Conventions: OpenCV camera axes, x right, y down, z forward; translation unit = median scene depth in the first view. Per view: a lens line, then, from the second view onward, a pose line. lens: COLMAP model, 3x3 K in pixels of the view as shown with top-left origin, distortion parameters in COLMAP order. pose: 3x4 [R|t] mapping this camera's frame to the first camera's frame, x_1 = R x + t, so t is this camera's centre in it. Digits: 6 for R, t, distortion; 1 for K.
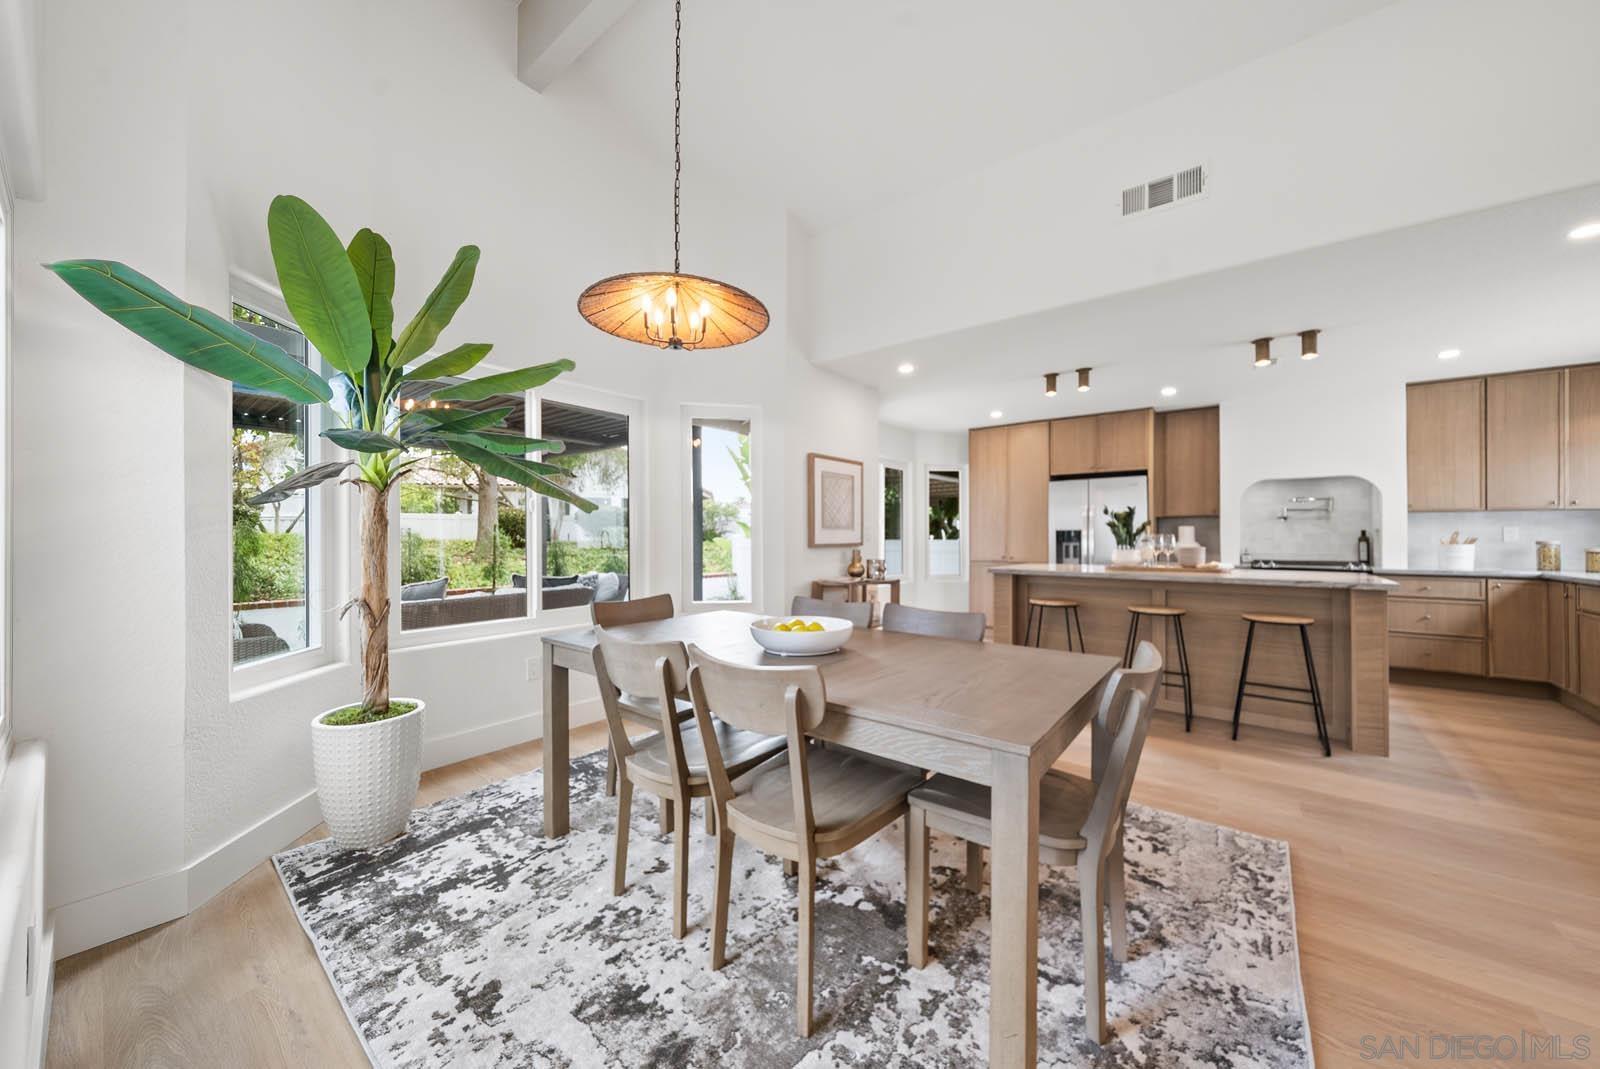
lens RADIAL K [[561.7, 0, 806.4], [0, 561.7, 533.4], [0, 0, 1]] dist [-0.005719, -0.000142]
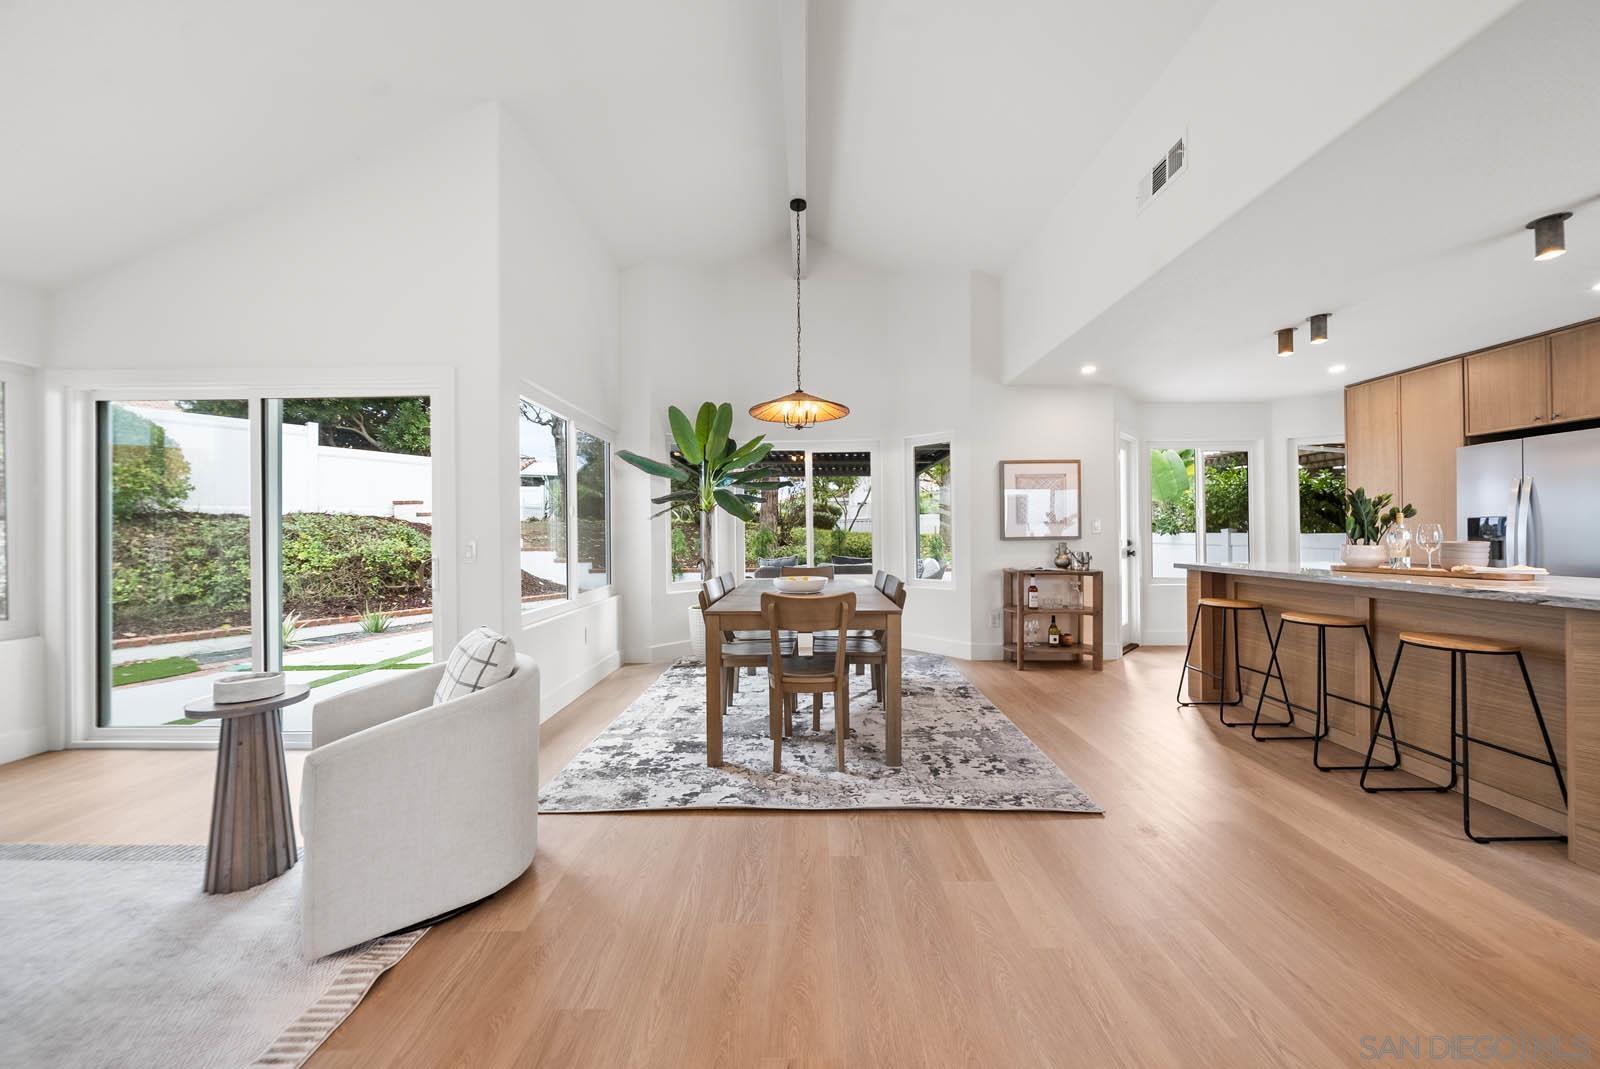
lens RADIAL K [[556.4, 0, 806.6], [0, 556.4, 530.3], [0, 0, 1]] dist [-0.003488, 0.000252]
pose [[0.613309, -0.007732, -0.789805, 0.674387], [0.011349, 0.999935, -0.000976, 0.001262], [0.789761, -0.008365, 0.613357, -0.055193]]
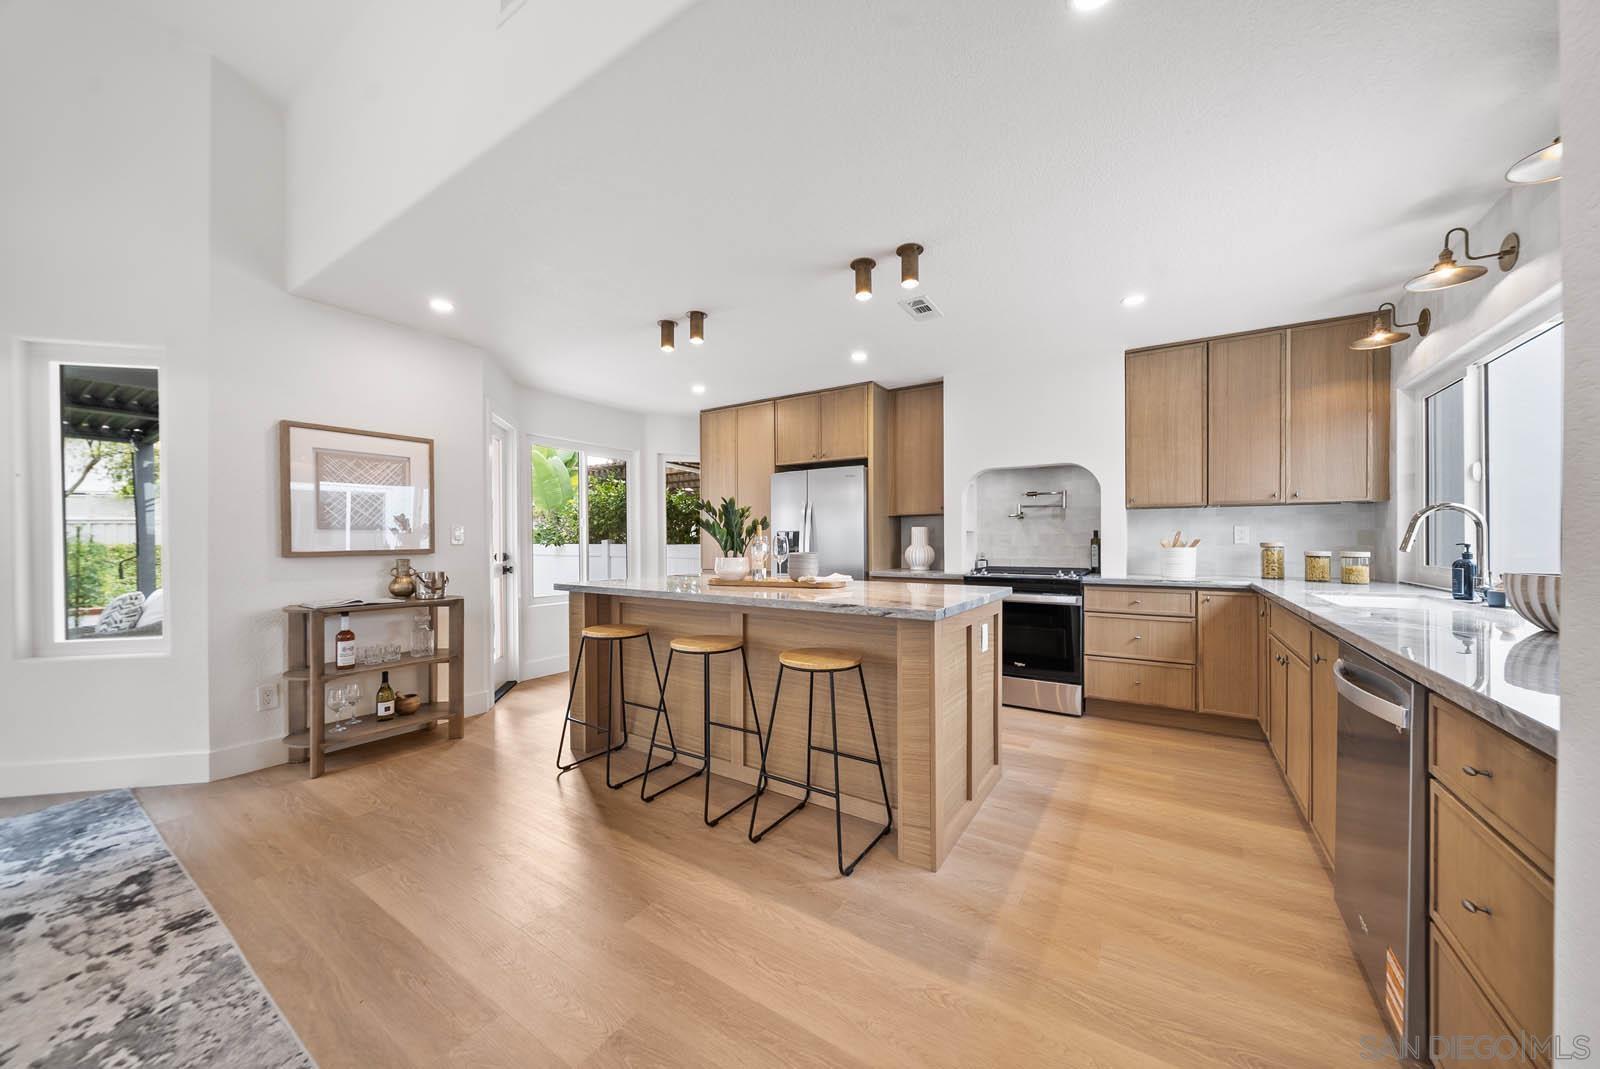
lens RADIAL K [[556.3, 0, 807.8], [0, 556.3, 540.9], [0, 0, 1]] dist [-0.006215, -0.000009]
pose [[0.995829, -0.004348, 0.091140, 0.579263], [0.003732, 0.999969, 0.006930, 0.003035], [-0.091167, -0.006561, 0.995814, 0.252054]]
